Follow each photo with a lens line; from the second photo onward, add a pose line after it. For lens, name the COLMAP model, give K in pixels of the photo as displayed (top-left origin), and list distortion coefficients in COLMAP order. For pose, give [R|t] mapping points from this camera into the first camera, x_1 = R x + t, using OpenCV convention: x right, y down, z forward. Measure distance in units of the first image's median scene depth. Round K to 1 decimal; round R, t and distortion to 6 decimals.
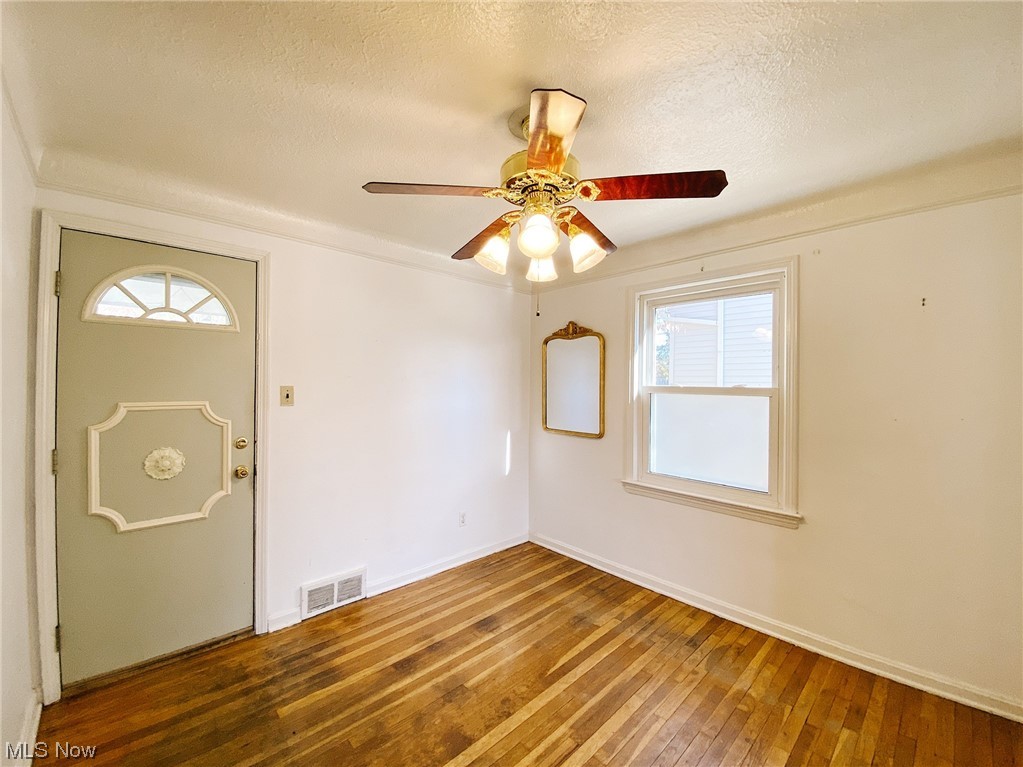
lens RADIAL K [[425.6, 0, 508.1], [0, 425.6, 379.2], [0, 0, 1]] dist [-0.003673, -0.000419]
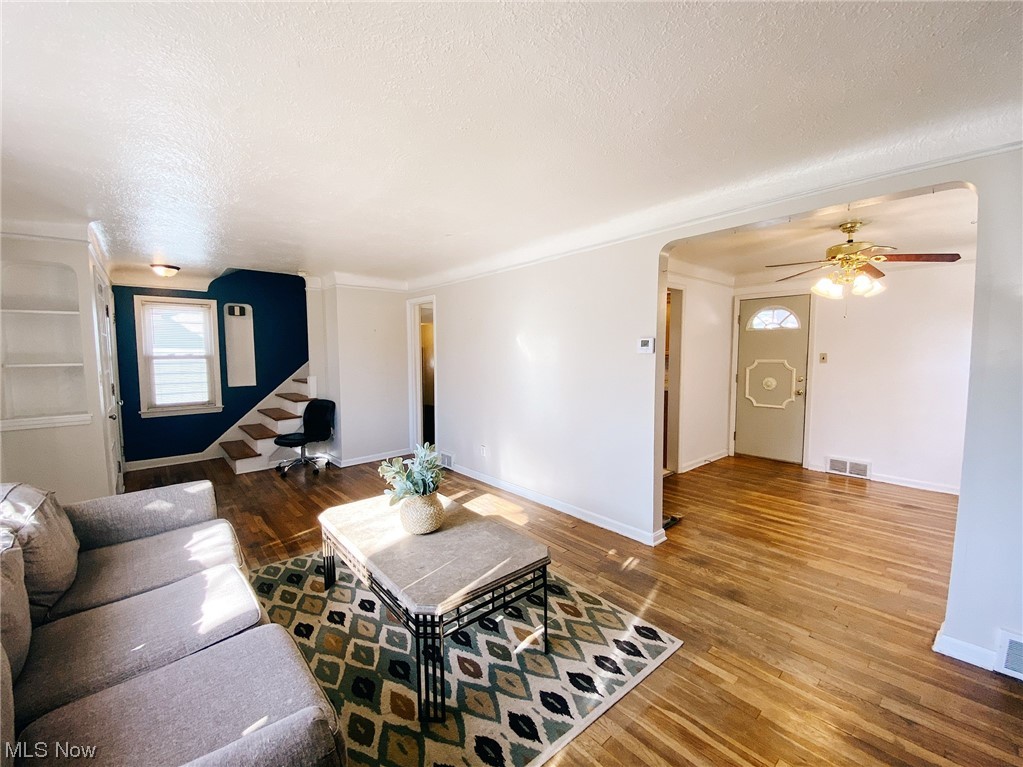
lens RADIAL K [[425.6, 0, 508.2], [0, 425.6, 382.8], [0, 0, 1]] dist [-0.003673, -0.000419]
pose [[-0.028584, 0.066036, -0.997408, 1.646698], [0.014416, 0.997739, 0.065644, 0.001840], [0.999487, -0.012502, -0.029471, -0.456566]]
